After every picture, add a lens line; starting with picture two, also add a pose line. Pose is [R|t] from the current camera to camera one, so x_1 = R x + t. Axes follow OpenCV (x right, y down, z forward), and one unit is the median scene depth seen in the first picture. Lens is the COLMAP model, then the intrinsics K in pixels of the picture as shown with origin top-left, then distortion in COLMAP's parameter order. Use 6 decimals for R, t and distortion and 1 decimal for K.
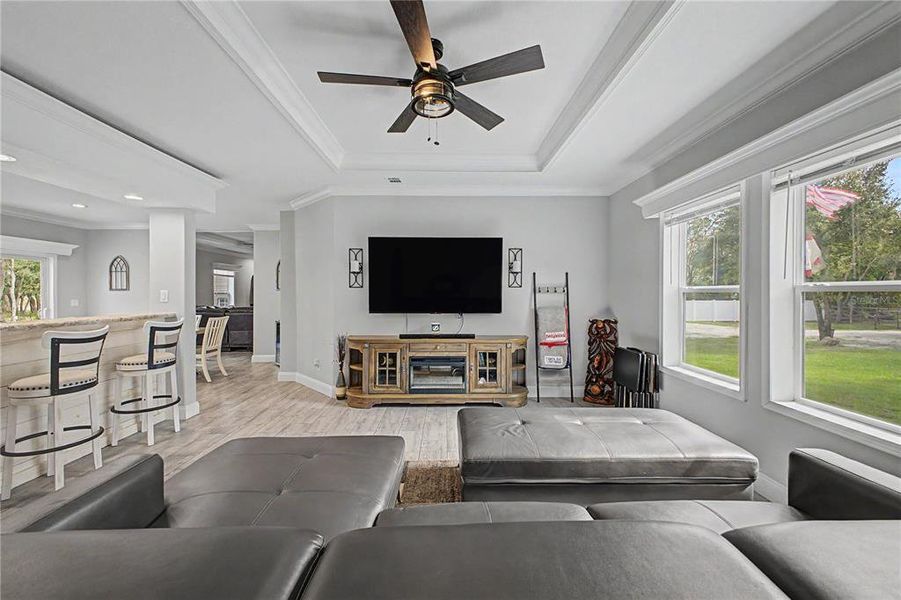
lens RADIAL K [[384.6, 0, 450.5], [0, 384.6, 300.0], [0, 0, 1]] dist [-0.000418, 0.000139]
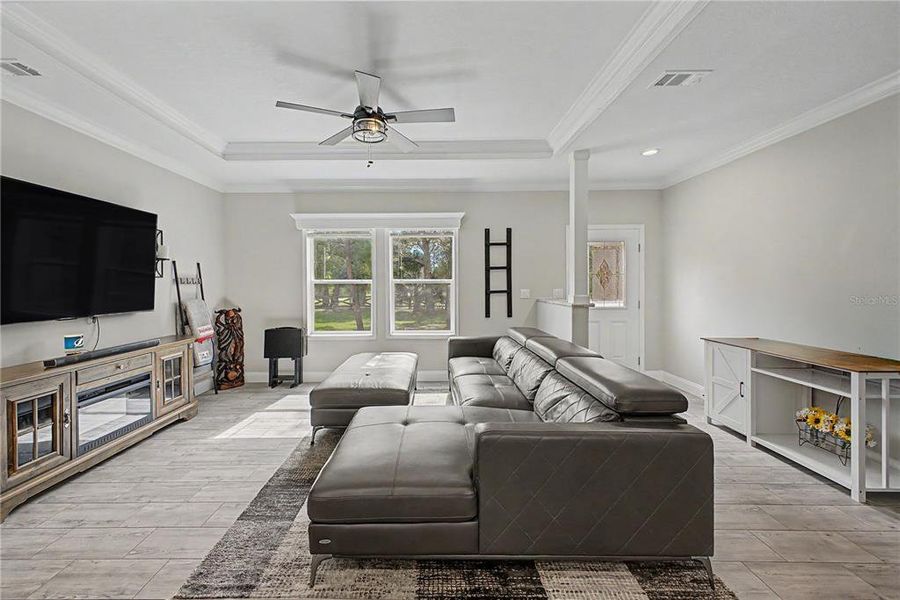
lens RADIAL K [[384.2, 0, 450.0], [0, 384.2, 300.0], [0, 0, 1]] dist [-0.000418, 0.000139]
pose [[-0.020719, -0.047106, 0.998675, -0.699099], [0.012843, 0.998794, 0.047378, -0.016559], [-0.999703, 0.013808, -0.020089, 0.434837]]
